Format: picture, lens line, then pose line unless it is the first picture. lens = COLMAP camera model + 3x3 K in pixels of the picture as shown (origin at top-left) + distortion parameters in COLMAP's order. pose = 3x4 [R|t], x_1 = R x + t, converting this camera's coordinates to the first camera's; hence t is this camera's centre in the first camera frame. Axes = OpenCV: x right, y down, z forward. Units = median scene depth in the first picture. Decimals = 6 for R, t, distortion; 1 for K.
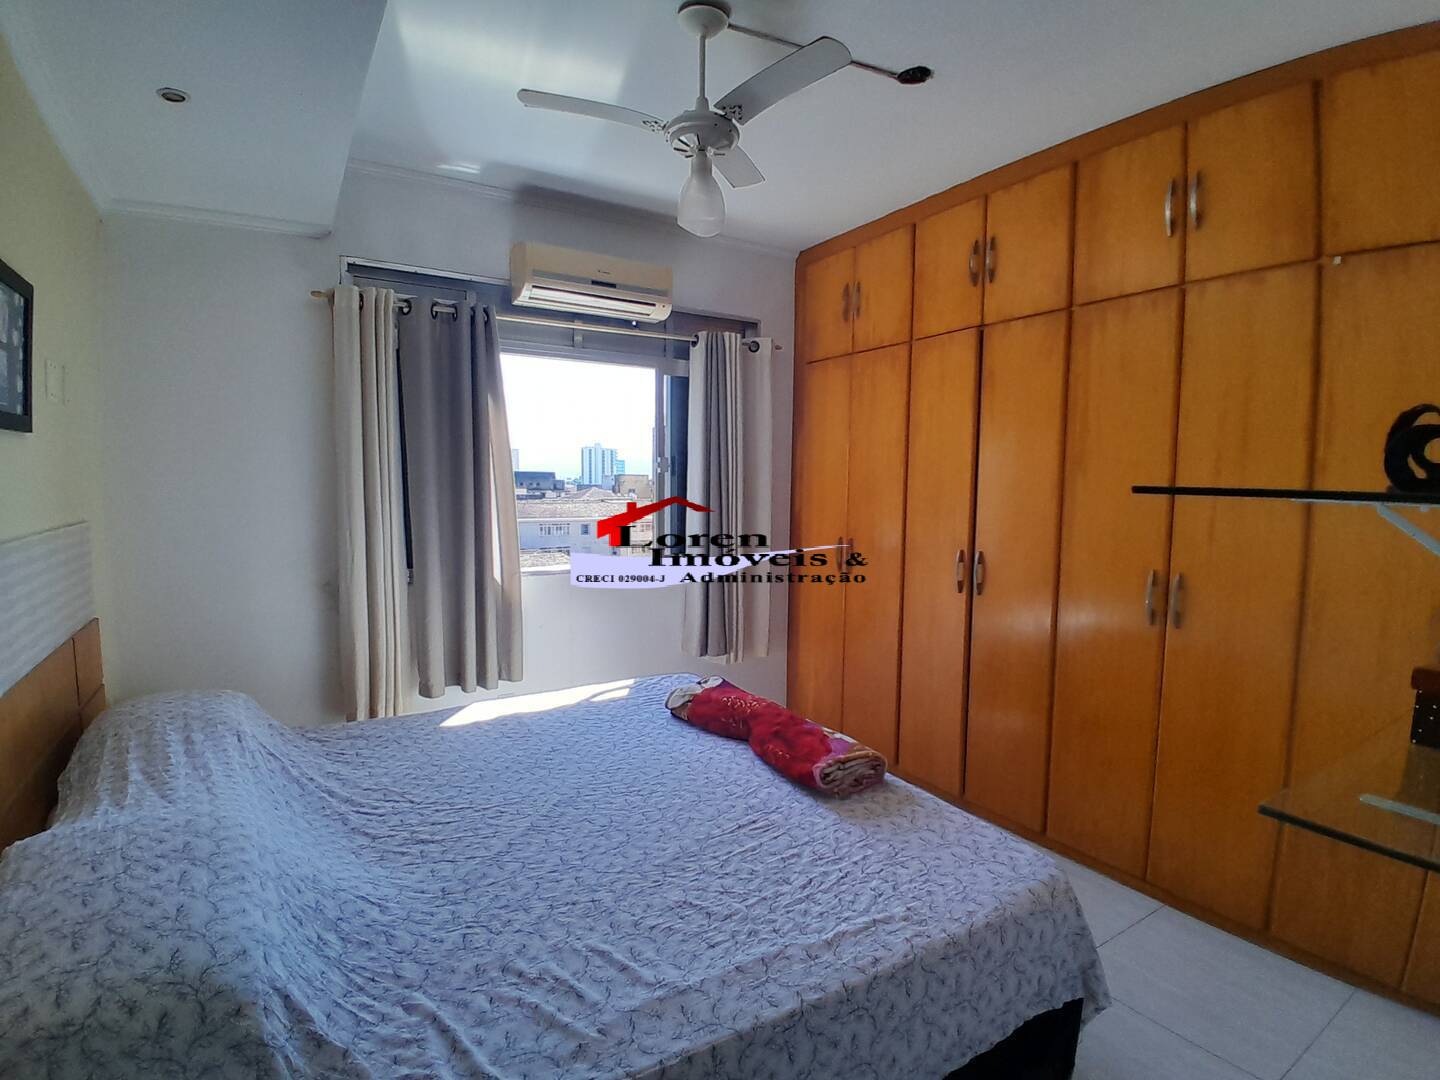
lens RADIAL K [[714.4, 0, 718.2], [0, 714.4, 539.5], [0, 0, 1]] dist [0.006278, -0.046578]
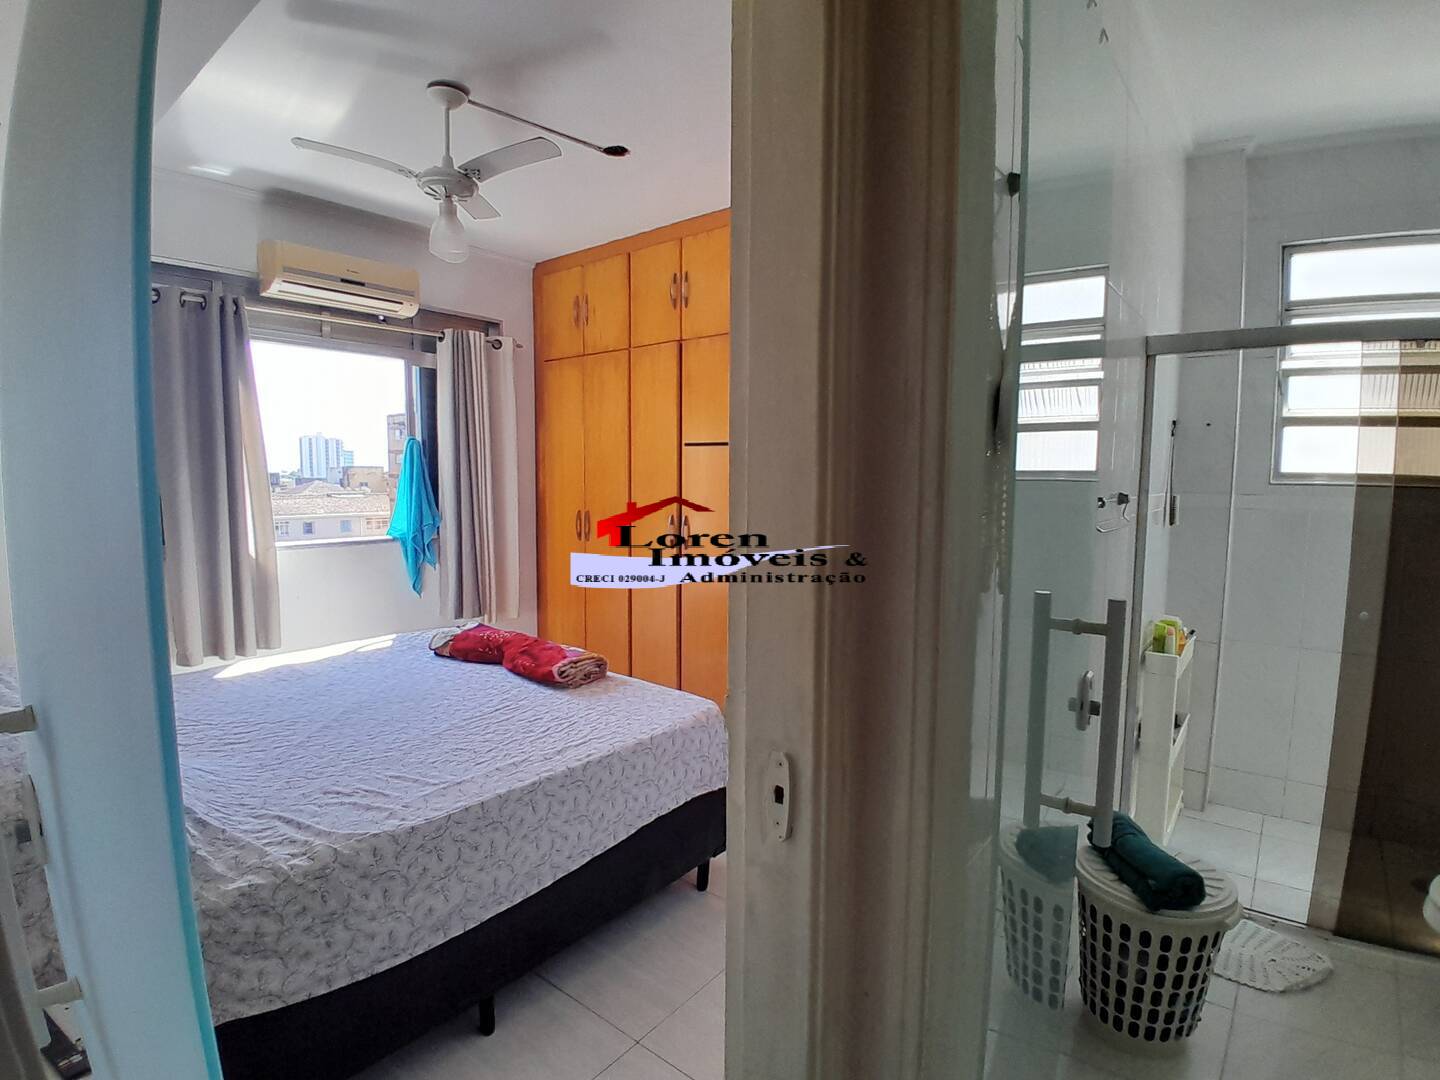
lens RADIAL K [[716.6, 0, 718.0], [0, 716.6, 534.5], [0, 0, 1]] dist [0.041918, -0.091529]
pose [[0.943295, -0.032512, 0.330360, -0.008014], [0.031649, 0.999467, 0.007990, 0.044266], [-0.330443, 0.002919, 0.943821, -0.253462]]
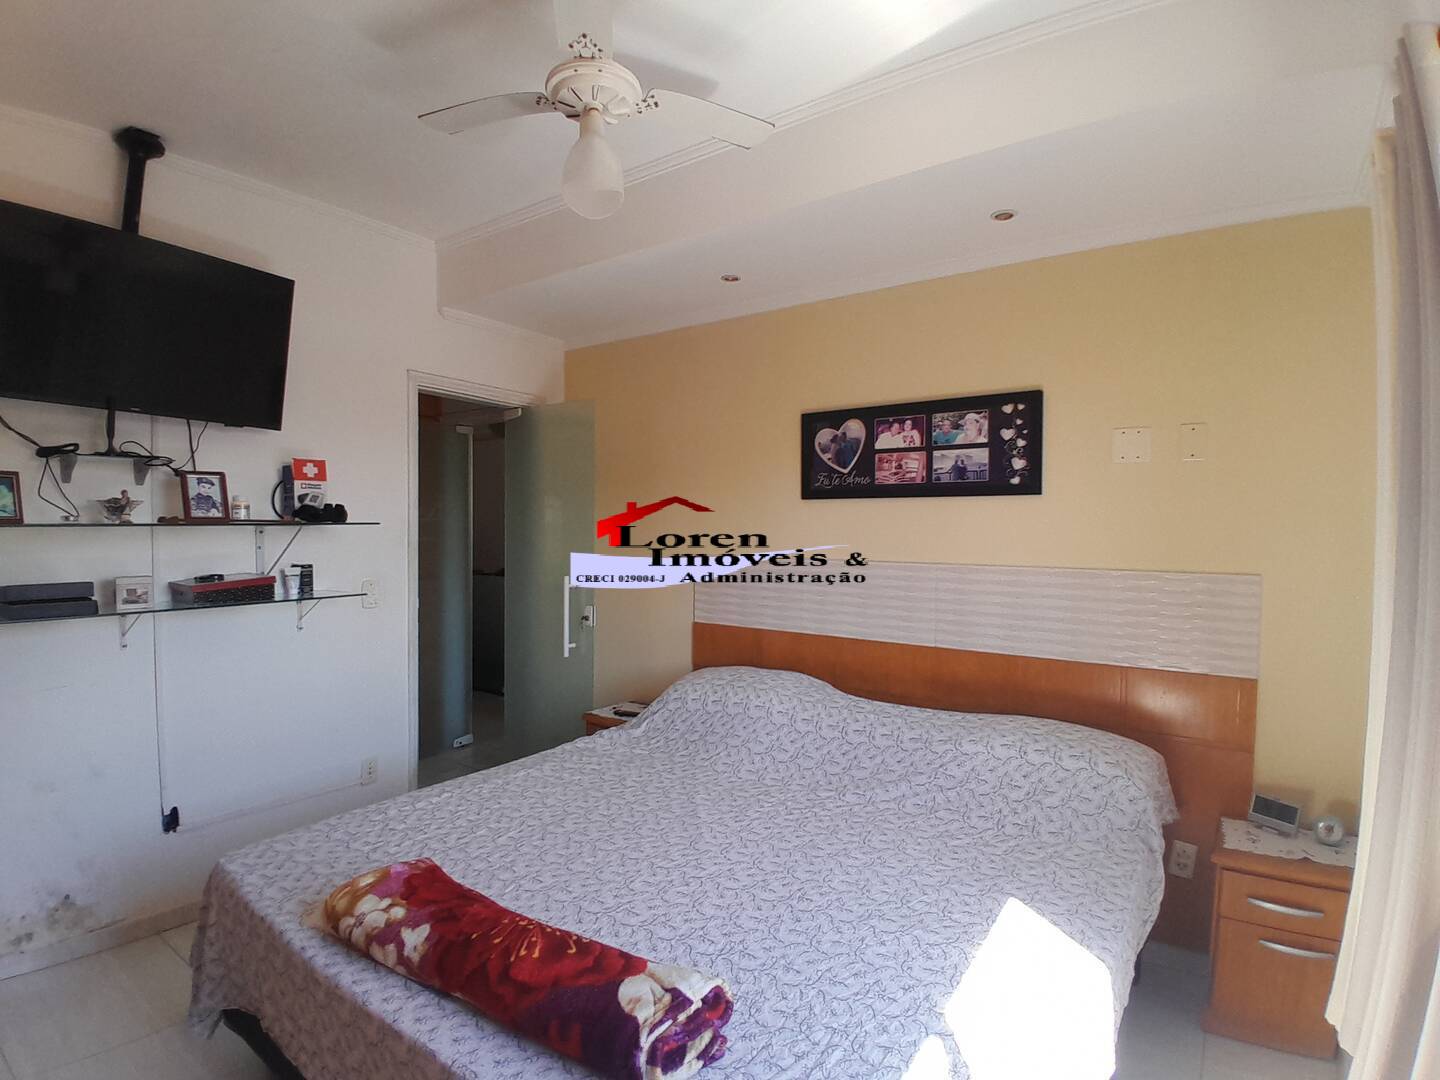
lens RADIAL K [[714.4, 0, 718.2], [0, 714.4, 539.5], [0, 0, 1]] dist [0.006278, -0.046578]
pose [[-0.919195, -0.006138, -0.393755, 0.104033], [-0.046200, 0.994655, 0.092347, -0.098690], [0.391083, 0.103076, -0.914565, 1.221811]]
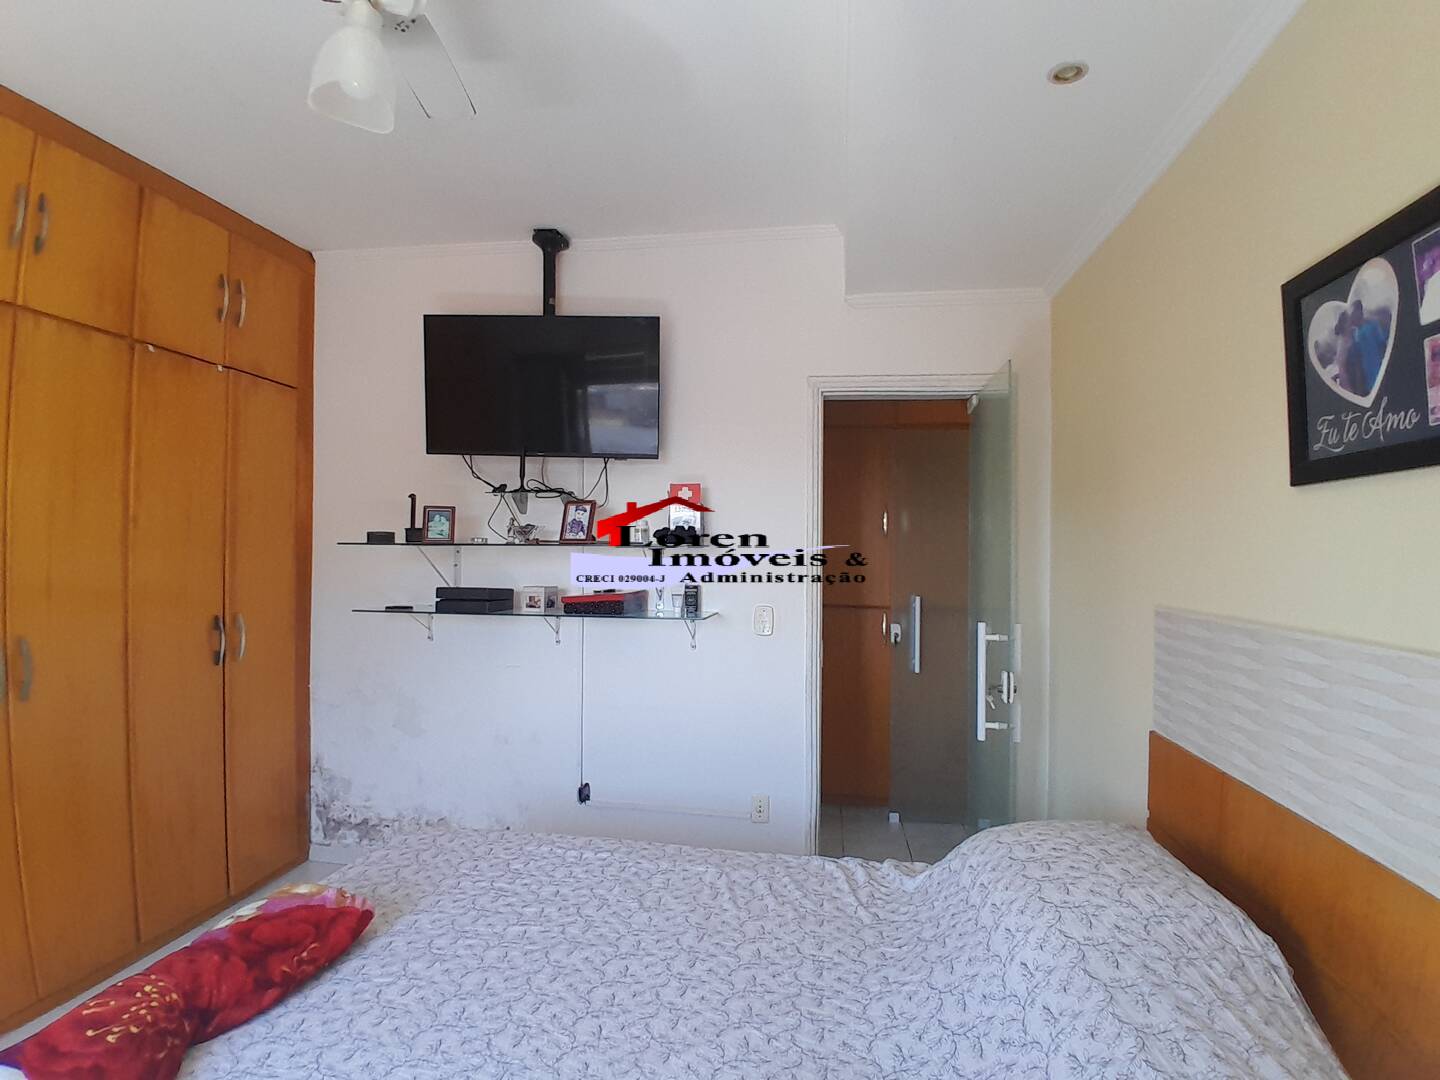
lens RADIAL K [[714.4, 0, 718.2], [0, 714.4, 539.5], [0, 0, 1]] dist [0.006278, -0.046578]
pose [[-0.760747, -0.010803, 0.648959, -0.430500], [0.035338, 0.997689, 0.058033, -0.071309], [-0.648086, 0.067081, -0.758607, 0.859911]]
